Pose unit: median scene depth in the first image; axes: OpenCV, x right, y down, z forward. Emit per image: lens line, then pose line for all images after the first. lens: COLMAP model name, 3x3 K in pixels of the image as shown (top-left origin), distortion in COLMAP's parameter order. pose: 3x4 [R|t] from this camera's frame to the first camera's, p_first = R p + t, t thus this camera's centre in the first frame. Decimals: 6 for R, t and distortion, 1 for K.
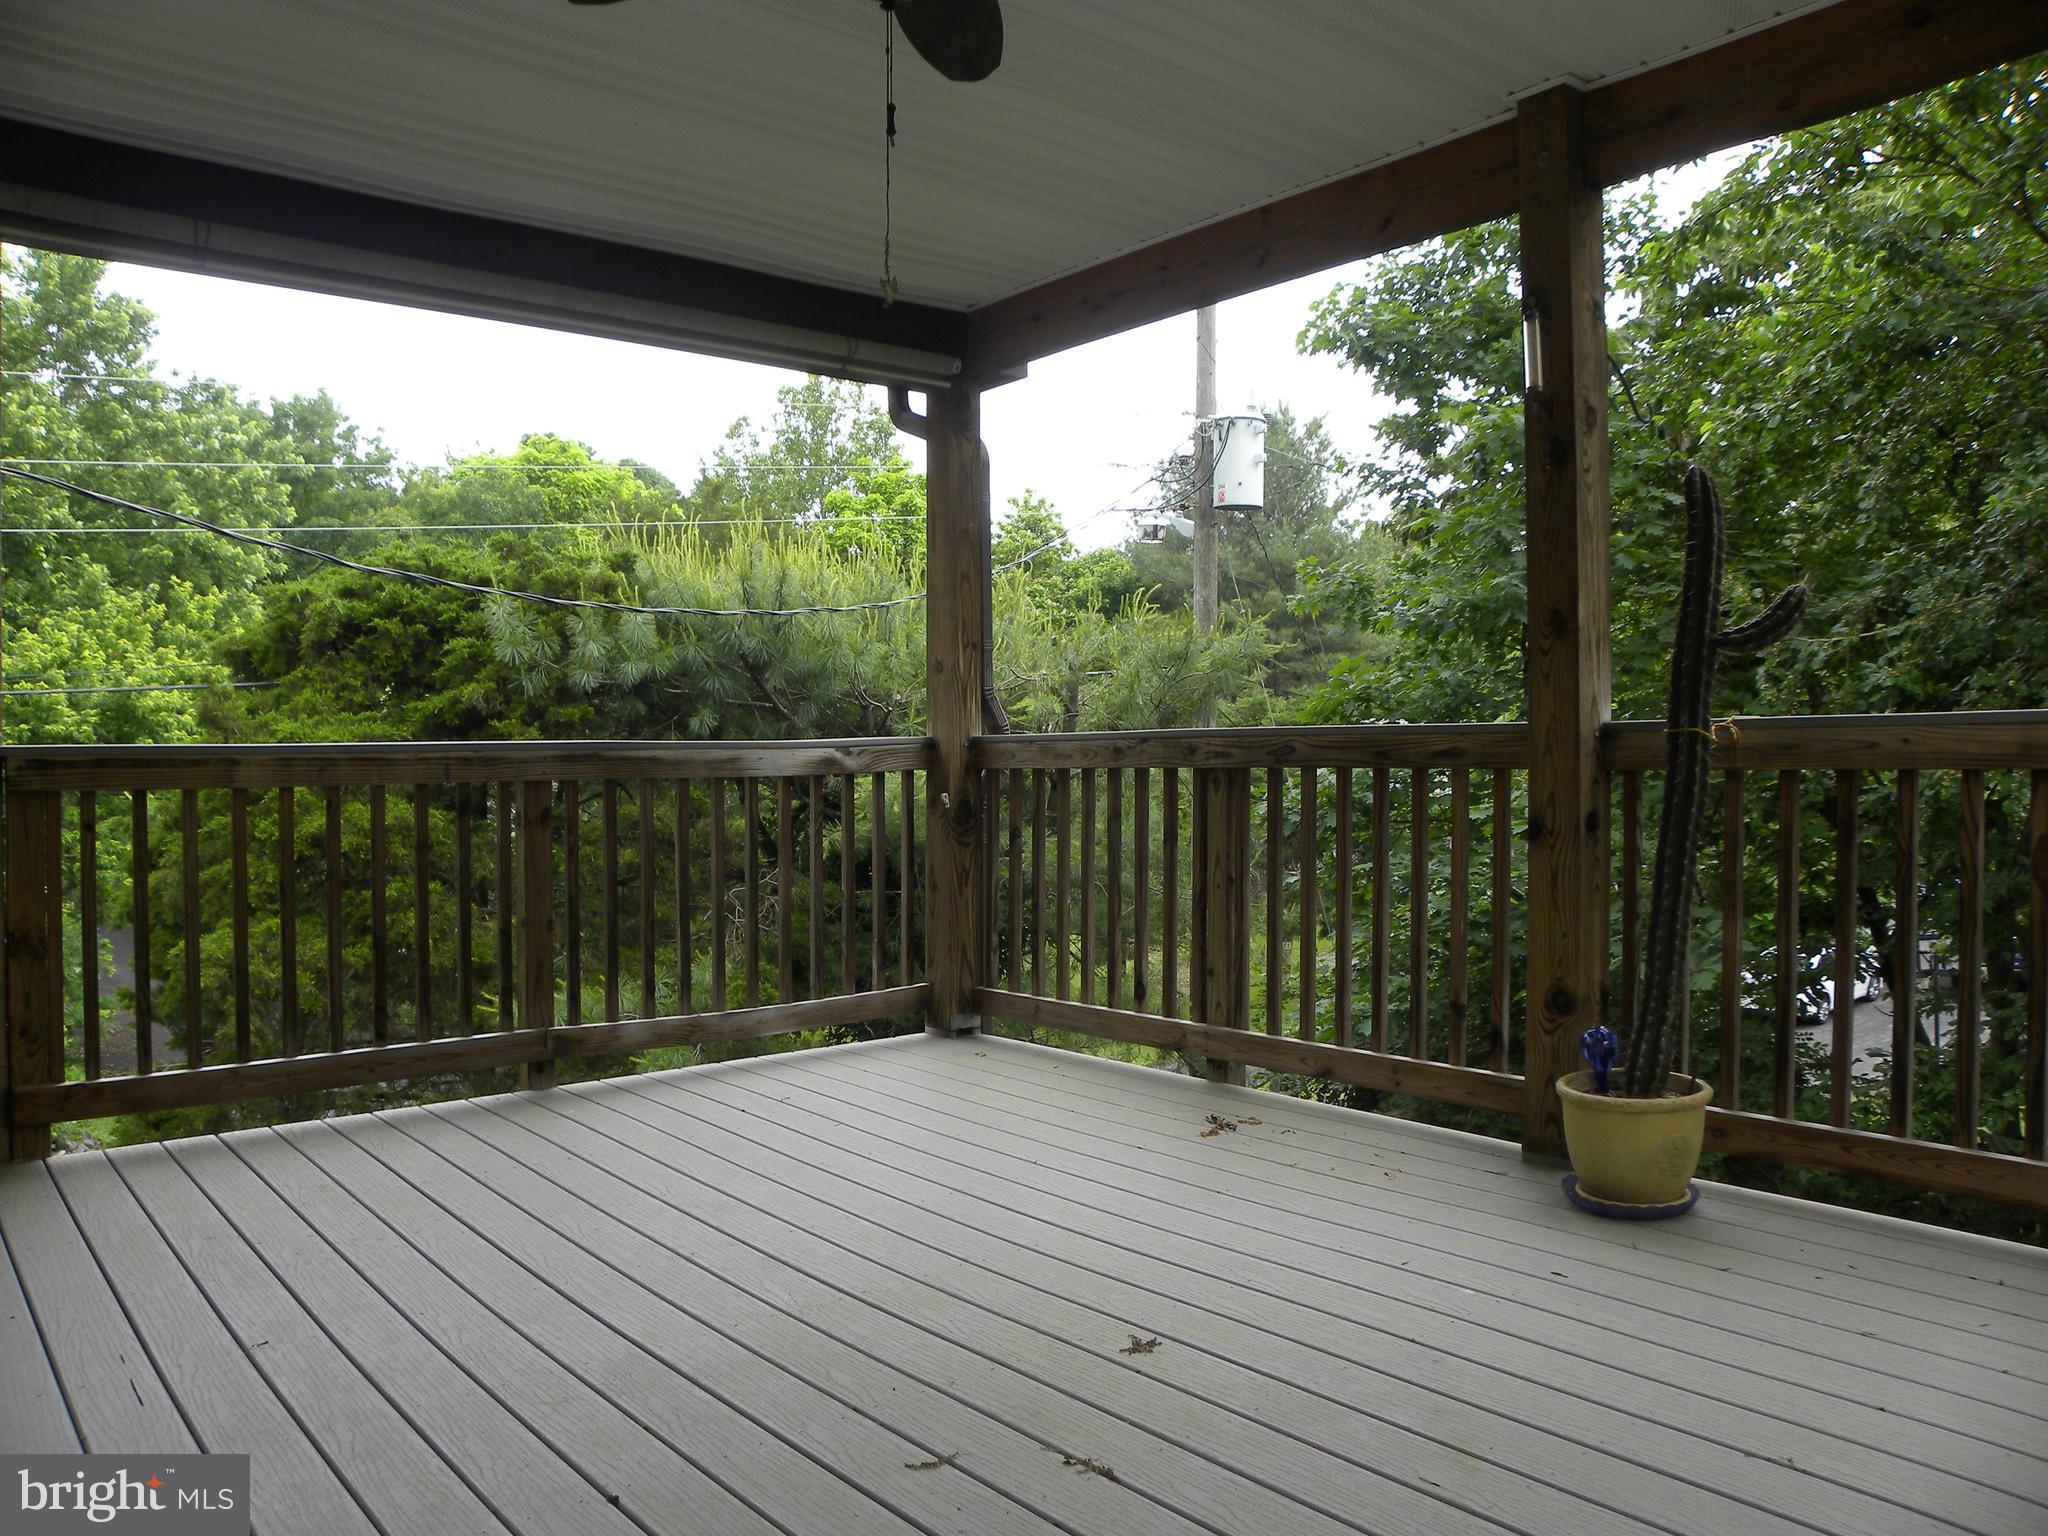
lens RADIAL K [[1595.3, 0, 1014.6], [0, 1595.3, 774.0], [0, 0, 1]] dist [-0.141029, 0.089686]
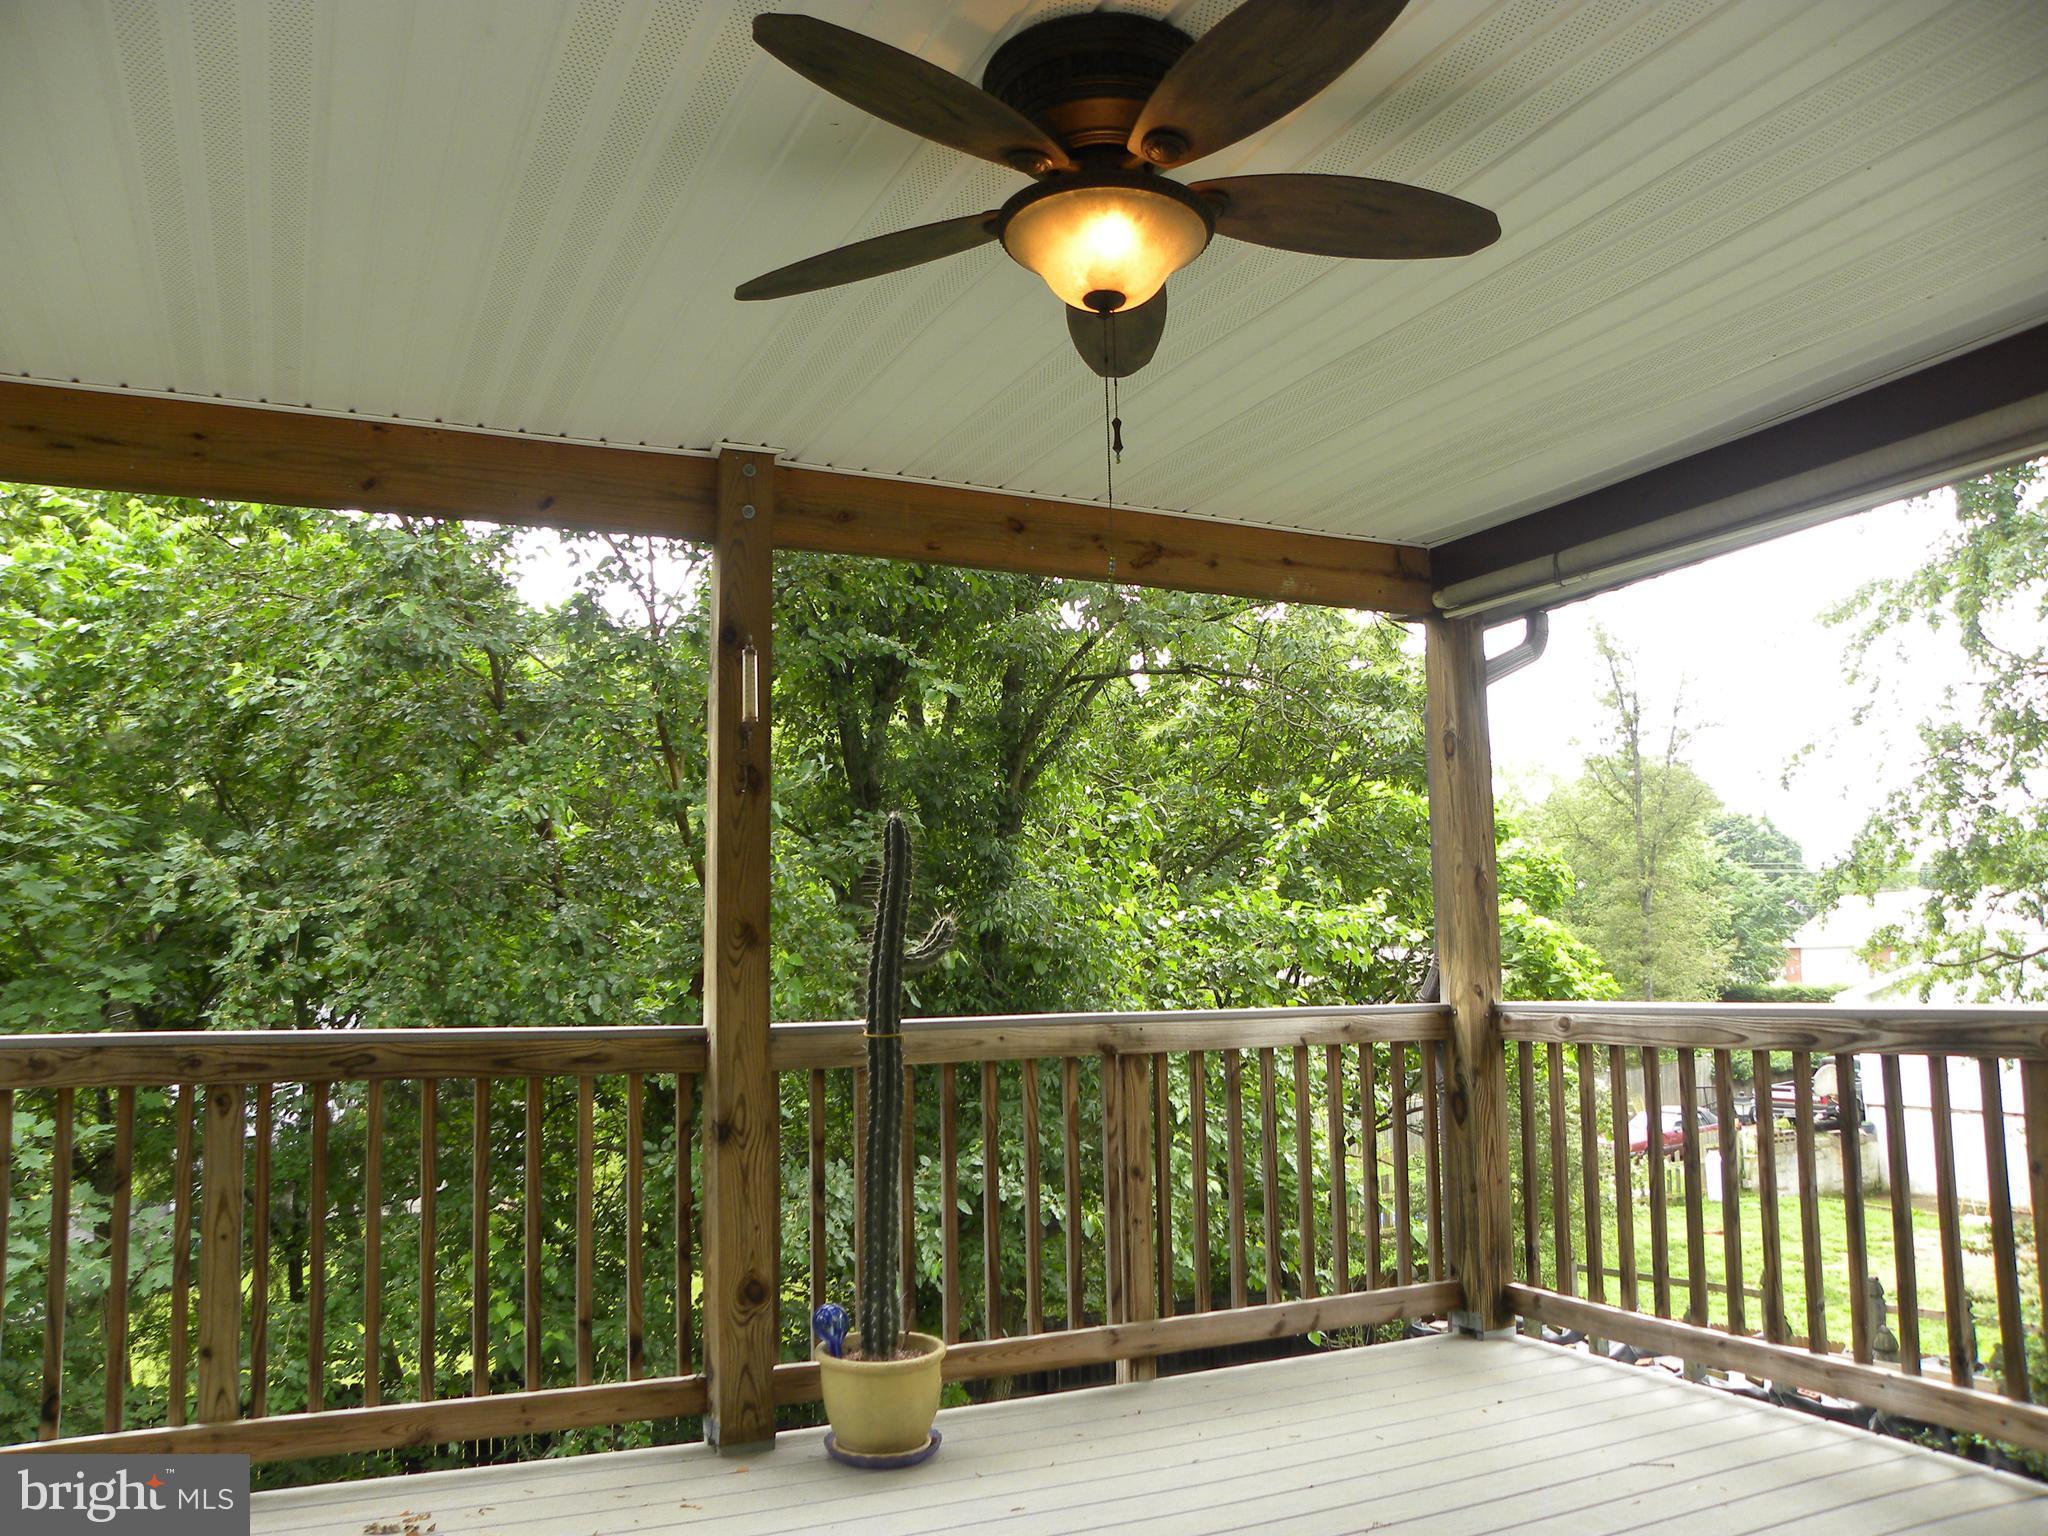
lens RADIAL K [[1595.3, 0, 1014.6], [0, 1595.3, 774.0], [0, 0, 1]] dist [-0.141029, 0.089686]
pose [[0.237011, 0.113963, 0.964800, -0.731349], [0.018664, 0.992378, -0.121806, -0.076646], [-0.971328, 0.046877, 0.233078, 0.607296]]
